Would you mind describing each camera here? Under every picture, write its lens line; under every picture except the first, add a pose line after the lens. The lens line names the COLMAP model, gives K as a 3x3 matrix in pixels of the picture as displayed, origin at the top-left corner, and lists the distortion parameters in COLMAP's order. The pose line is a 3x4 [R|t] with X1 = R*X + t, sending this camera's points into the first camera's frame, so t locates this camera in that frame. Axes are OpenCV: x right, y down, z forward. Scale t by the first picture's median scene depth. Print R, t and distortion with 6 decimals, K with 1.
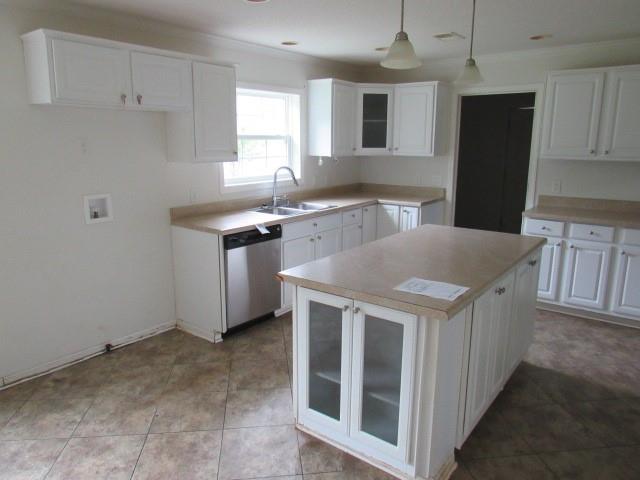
lens RADIAL K [[462.9, 0, 318.2], [0, 462.9, 240.4], [0, 0, 1]] dist [-0.010106, -0.016476]
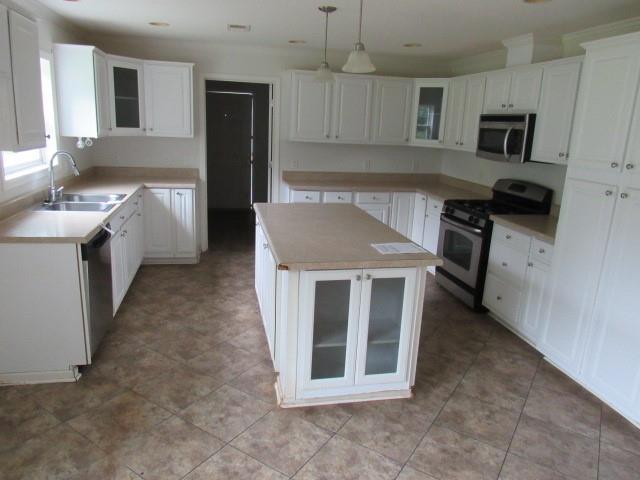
lens RADIAL K [[462.9, 0, 311.1], [0, 462.9, 238.9], [0, 0, 1]] dist [-0.010106, -0.016476]
pose [[0.644650, -0.157024, 0.748177, -0.465624], [0.117397, 0.987403, 0.106079, -0.047291], [-0.755410, 0.019450, 0.654964, 0.167791]]
